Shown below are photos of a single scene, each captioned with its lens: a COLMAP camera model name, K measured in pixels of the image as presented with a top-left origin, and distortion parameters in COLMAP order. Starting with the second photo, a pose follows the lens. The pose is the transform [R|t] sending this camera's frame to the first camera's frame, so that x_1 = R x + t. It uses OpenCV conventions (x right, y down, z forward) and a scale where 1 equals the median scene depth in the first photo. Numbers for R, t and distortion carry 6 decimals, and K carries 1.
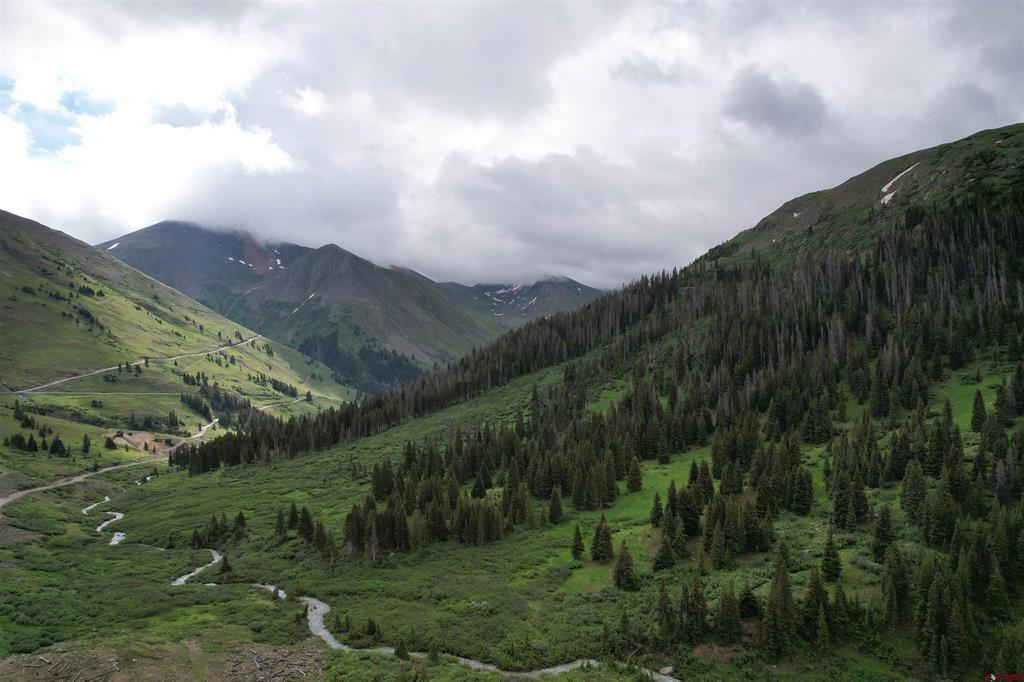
lens RADIAL K [[659.5, 0, 512.8], [0, 659.5, 336.7], [0, 0, 1]] dist [-0.076907, 0.073616]
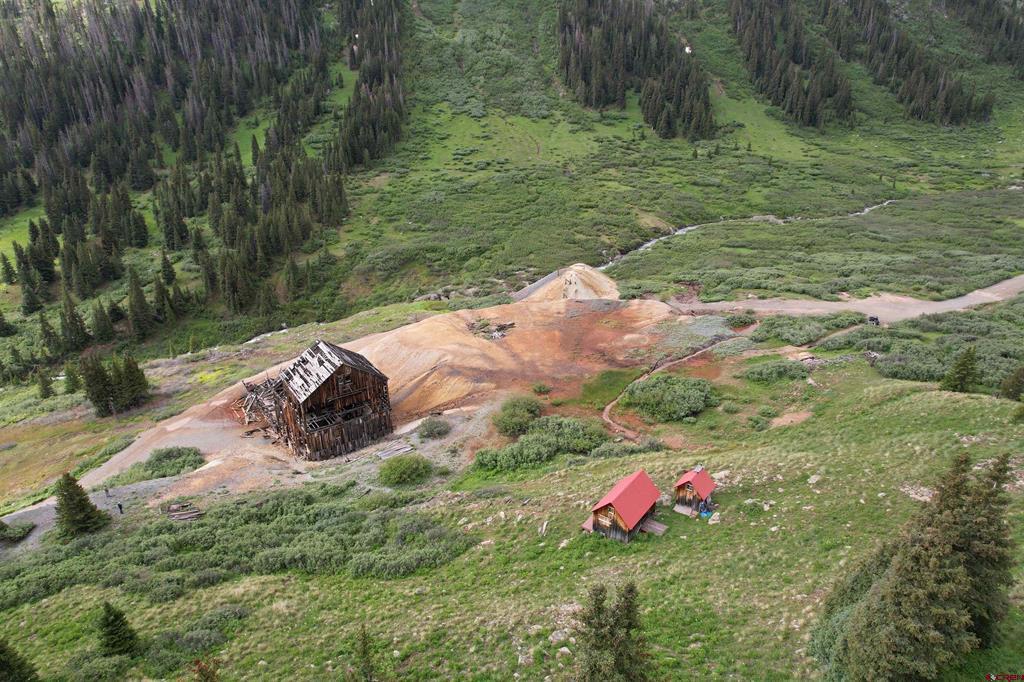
lens RADIAL K [[659.5, 0, 516.9], [0, 659.5, 343.5], [0, 0, 1]] dist [-0.076907, 0.073616]
pose [[0.584661, -0.312245, 0.748782, -0.088225], [-0.007604, 0.920817, 0.389921, -0.035966], [-0.811242, -0.233665, 0.535991, -0.210287]]
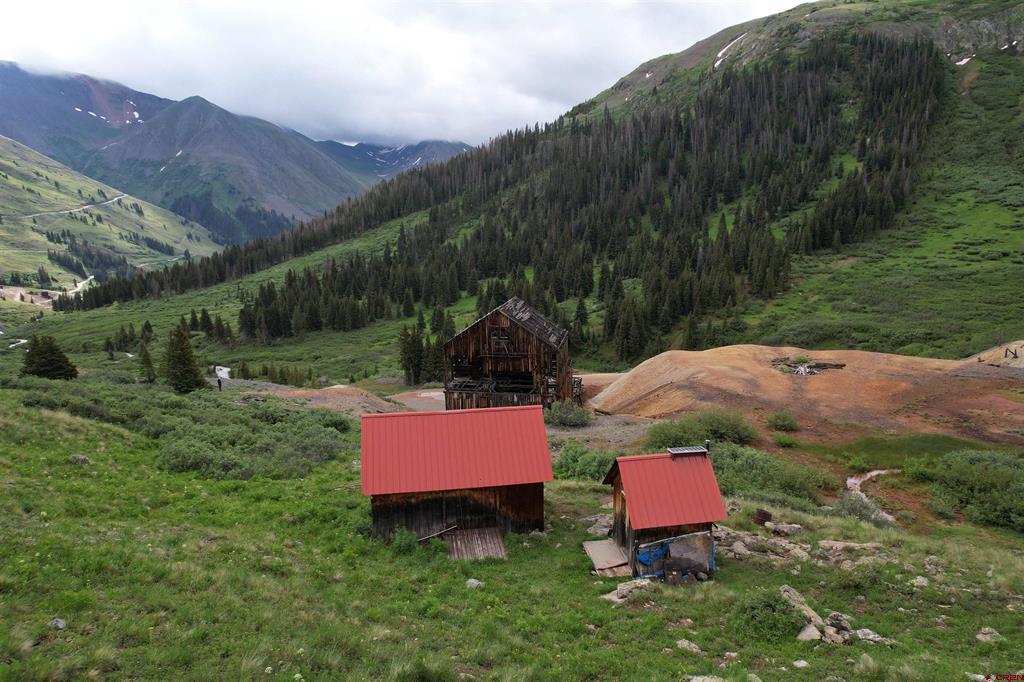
lens RADIAL K [[659.5, 0, 512.6], [0, 659.5, 340.3], [0, 0, 1]] dist [-0.076907, 0.073616]
pose [[0.986157, -0.031038, 0.162884, 0.039121], [-0.003309, 0.978445, 0.206482, 0.043771], [-0.165782, -0.204163, 0.964797, -0.210749]]
